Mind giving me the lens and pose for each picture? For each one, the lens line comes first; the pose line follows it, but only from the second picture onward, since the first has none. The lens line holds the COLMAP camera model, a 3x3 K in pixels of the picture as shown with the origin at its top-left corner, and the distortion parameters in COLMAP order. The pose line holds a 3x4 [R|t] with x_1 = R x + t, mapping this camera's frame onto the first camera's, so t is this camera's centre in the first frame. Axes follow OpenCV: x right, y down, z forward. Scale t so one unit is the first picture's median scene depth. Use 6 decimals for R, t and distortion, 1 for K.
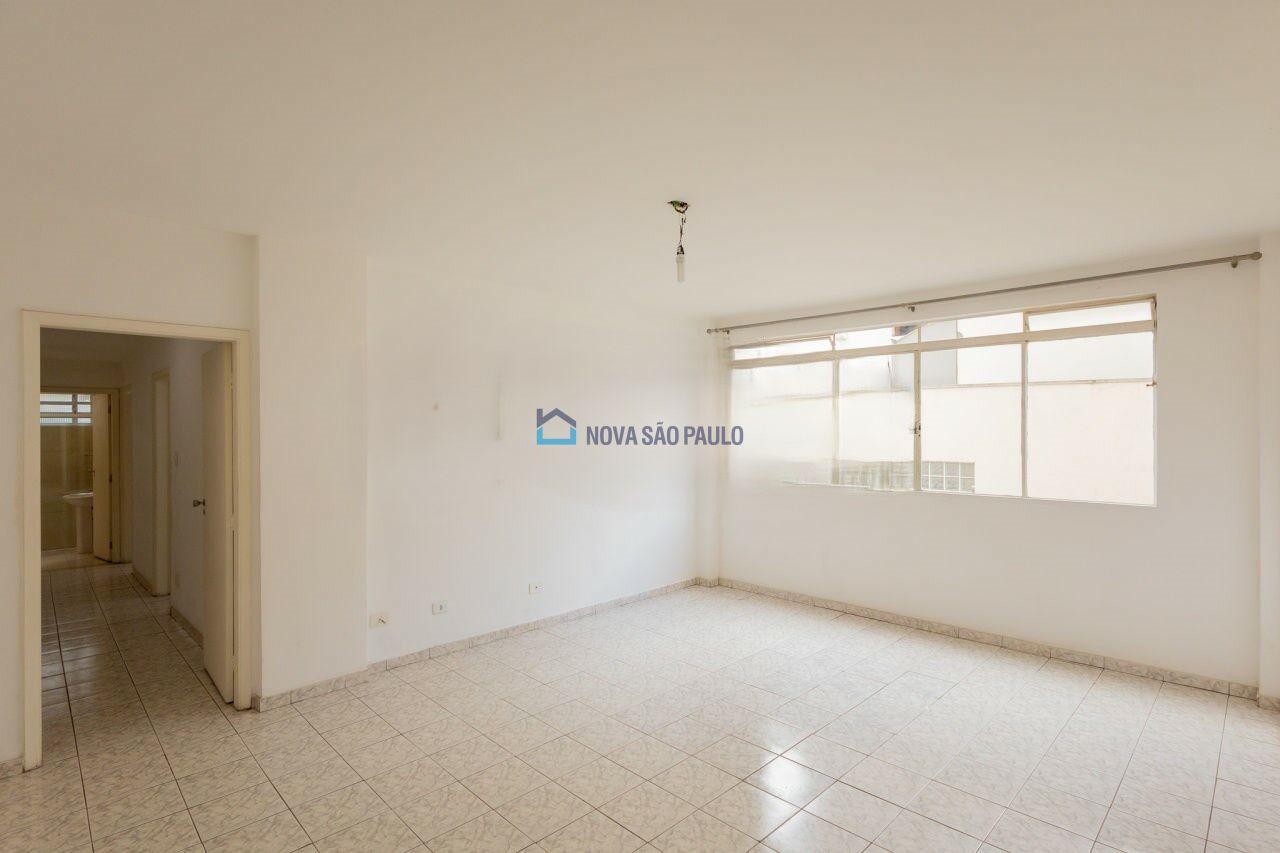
lens RADIAL K [[639.7, 0, 645.0], [0, 639.7, 420.4], [0, 0, 1]] dist [-0.001817, -0.000268]
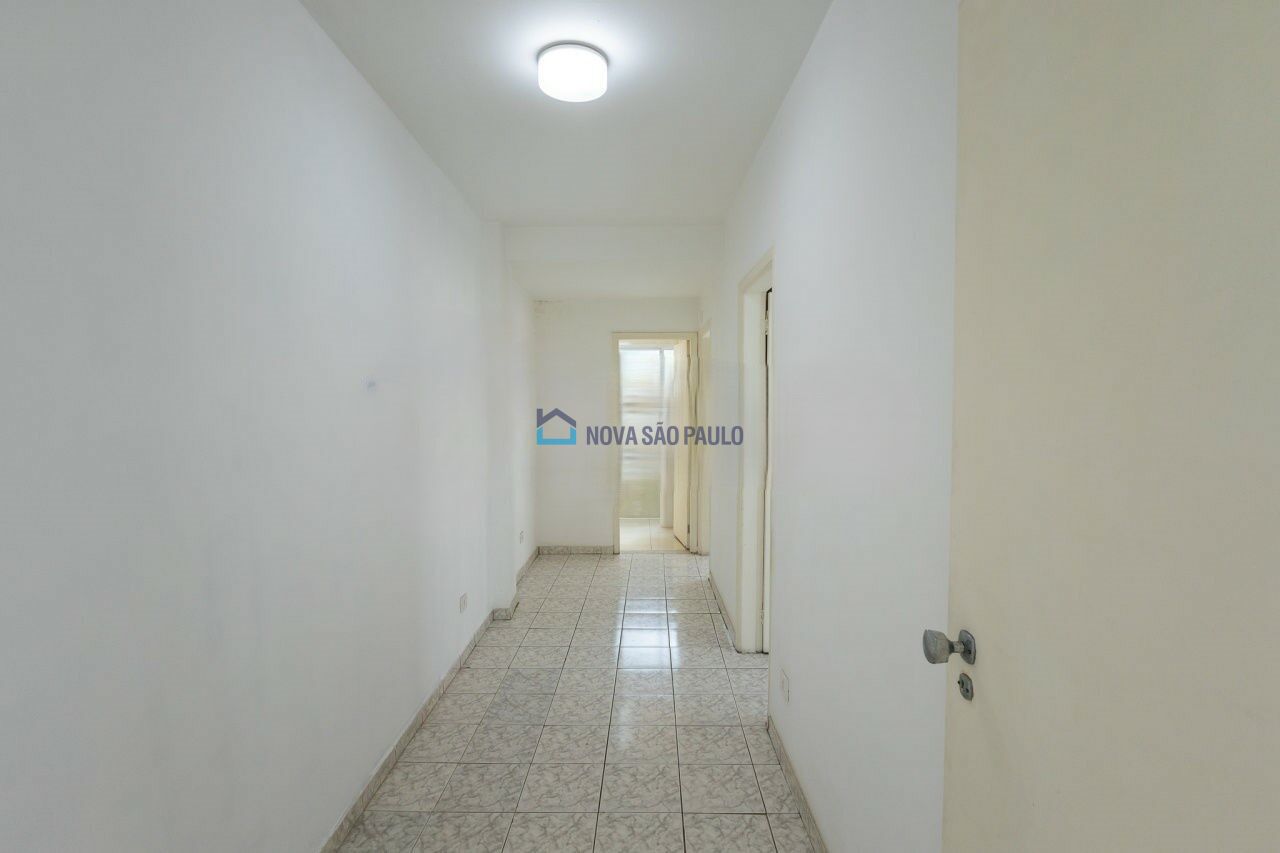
lens RADIAL K [[639.7, 0, 645.0], [0, 639.7, 420.4], [0, 0, 1]] dist [-0.001817, -0.000268]
pose [[0.713420, 0.032813, -0.699968, -0.321918], [0.003631, 0.998717, 0.050518, 0.020070], [0.700727, -0.038582, 0.712385, 0.400216]]
